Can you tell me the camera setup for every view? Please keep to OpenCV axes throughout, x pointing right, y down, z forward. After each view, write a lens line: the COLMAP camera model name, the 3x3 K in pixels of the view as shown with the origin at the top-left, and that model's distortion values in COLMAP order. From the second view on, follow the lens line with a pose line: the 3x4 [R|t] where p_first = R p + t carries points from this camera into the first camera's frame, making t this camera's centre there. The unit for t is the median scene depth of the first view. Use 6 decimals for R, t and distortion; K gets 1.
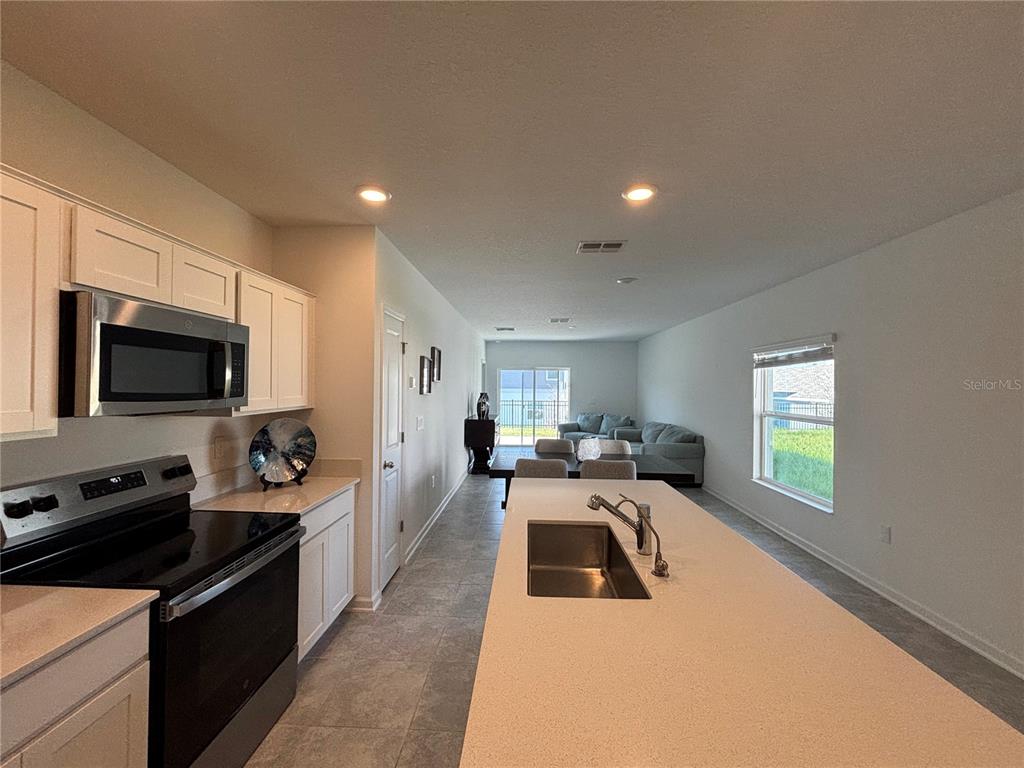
lens RADIAL K [[414.7, 0, 511.4], [0, 414.7, 382.5], [0, 0, 1]] dist [-0.001308, 0.000031]
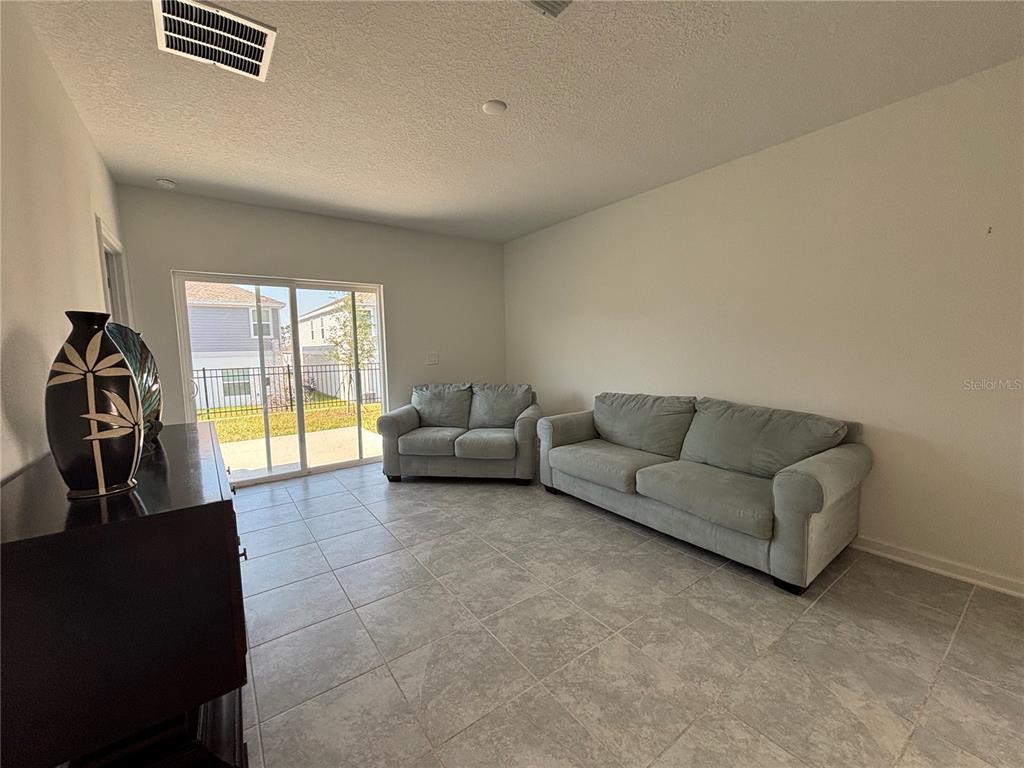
lens RADIAL K [[414.7, 0, 532.1], [0, 414.7, 379.4], [0, 0, 1]] dist [-0.001308, 0.000031]
pose [[0.762001, -0.070482, 0.643729, -0.121421], [0.015910, 0.995797, 0.090197, 0.096937], [-0.647381, -0.058488, 0.759919, 2.039738]]
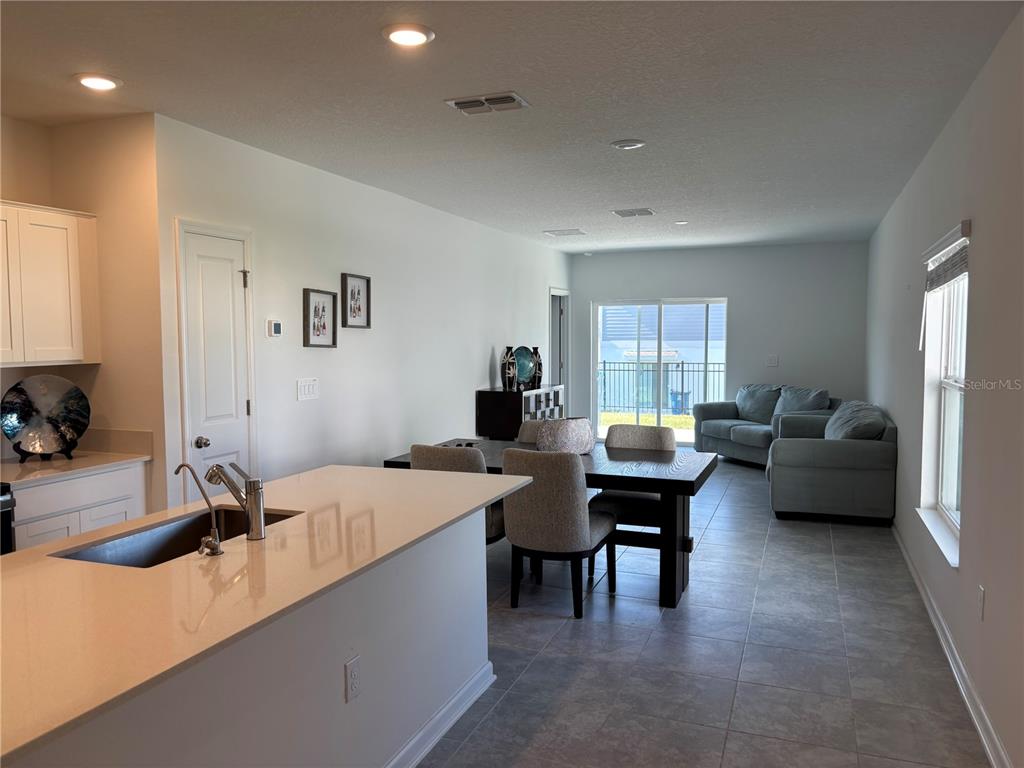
lens RADIAL K [[780.1, 0, 504.0], [0, 780.1, 386.5], [0, 0, 1]] dist [0.045192, -0.045877]
pose [[0.947456, 0.010456, -0.319717, 0.714387], [0.012445, 0.997504, 0.069501, 0.013257], [0.319645, -0.069828, 0.944961, -0.141148]]
